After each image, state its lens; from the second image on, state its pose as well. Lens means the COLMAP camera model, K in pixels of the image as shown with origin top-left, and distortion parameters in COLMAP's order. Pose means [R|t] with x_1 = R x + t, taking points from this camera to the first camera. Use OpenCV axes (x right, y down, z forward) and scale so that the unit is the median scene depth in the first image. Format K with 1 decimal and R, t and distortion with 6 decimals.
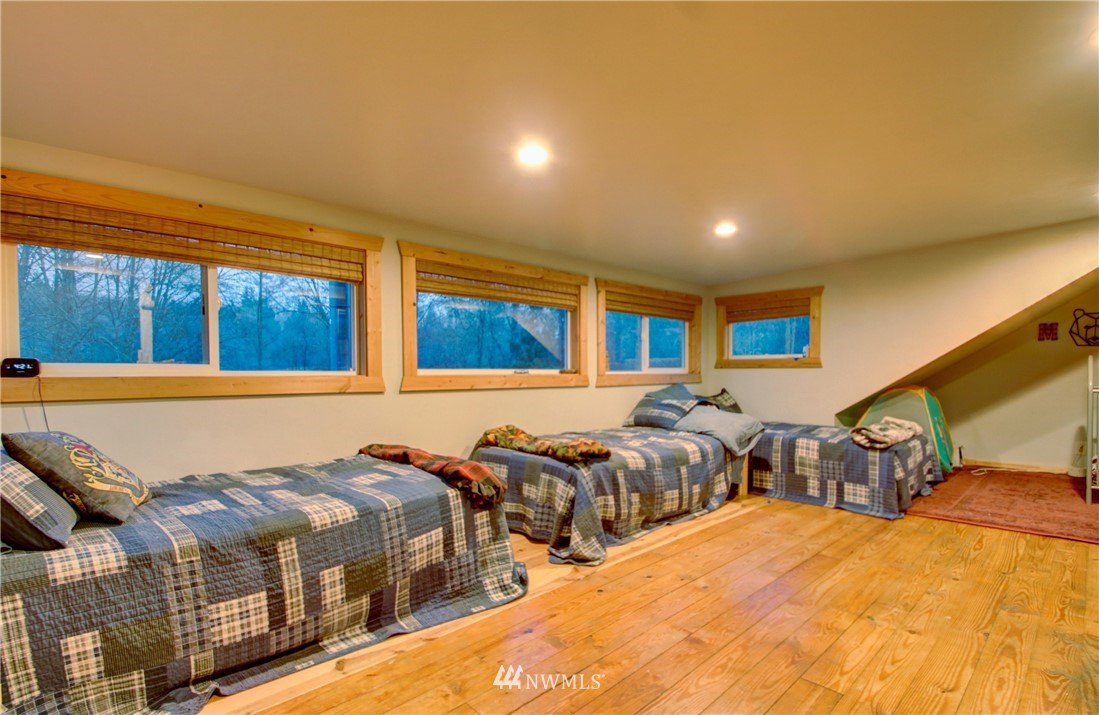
lens RADIAL K [[524.1, 0, 551.7], [0, 524.1, 386.7], [0, 0, 1]] dist [-0.010652, -0.000049]
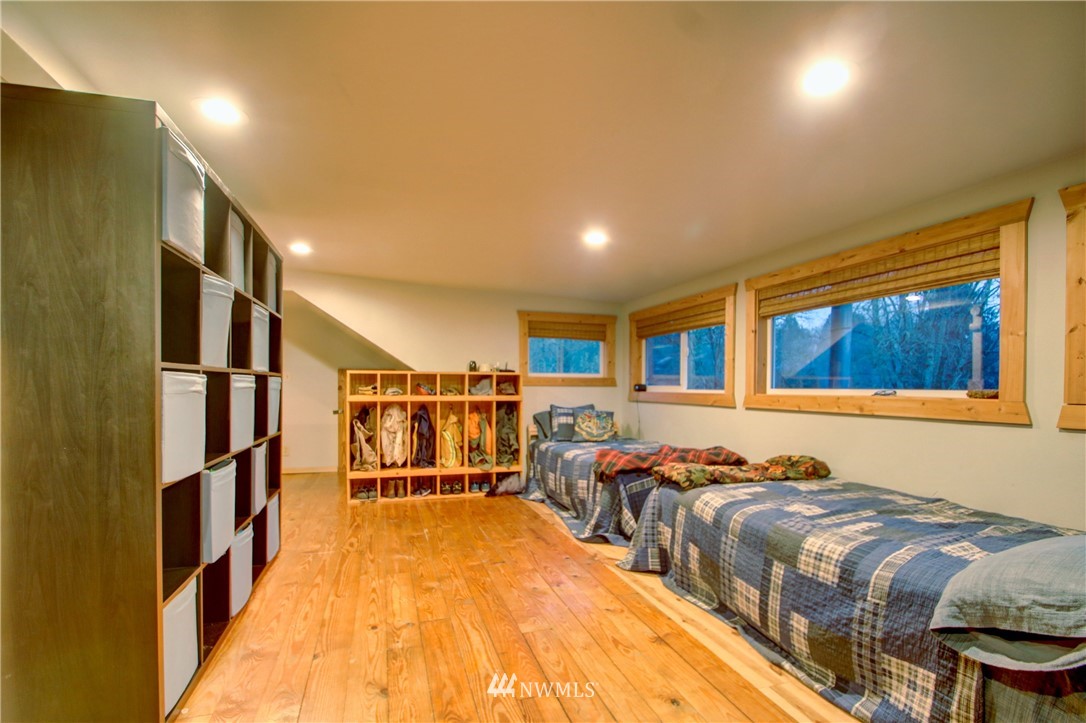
lens RADIAL K [[509.6, 0, 551.7], [0, 509.6, 392.2], [0, 0, 1]] dist [0.016725, -0.018260]
pose [[-0.426499, 0.010023, -0.904432, 0.735863], [-0.028499, 0.999293, 0.024514, -0.033028], [0.904039, 0.036230, -0.425912, 0.869806]]
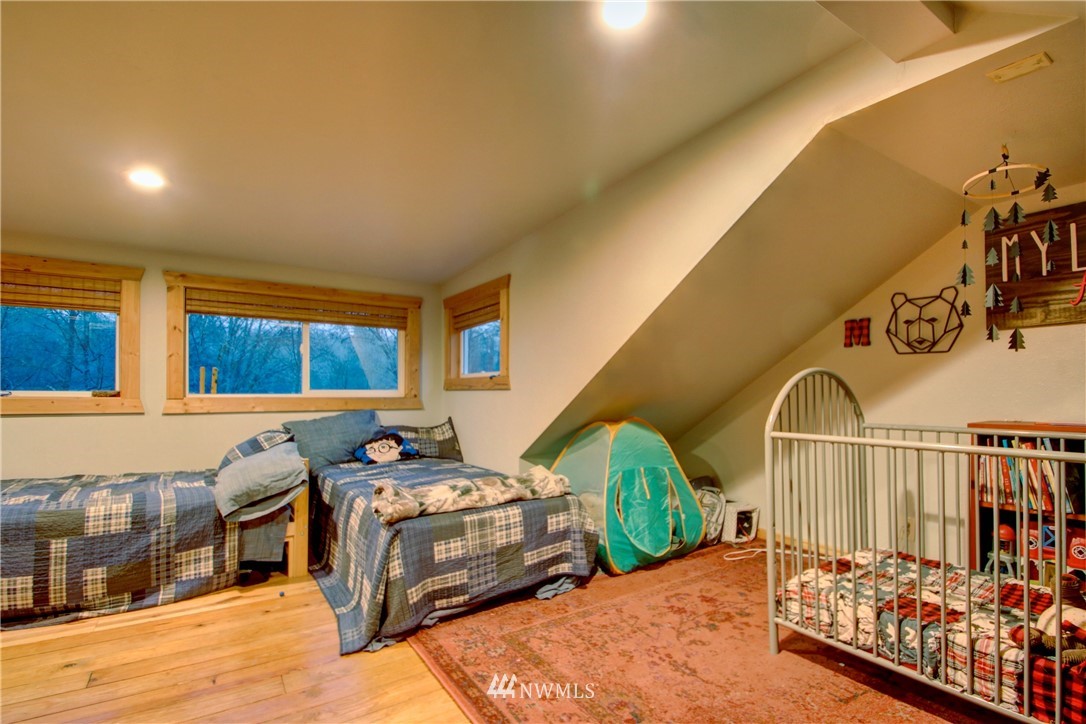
lens RADIAL K [[509.6, 0, 551.7], [0, 509.6, 392.7], [0, 0, 1]] dist [0.016725, -0.018260]
pose [[0.986046, 0.003764, -0.166432, 0.832561], [-0.008868, 0.999512, -0.029937, -0.015176], [0.166238, 0.030996, 0.985598, 0.406244]]
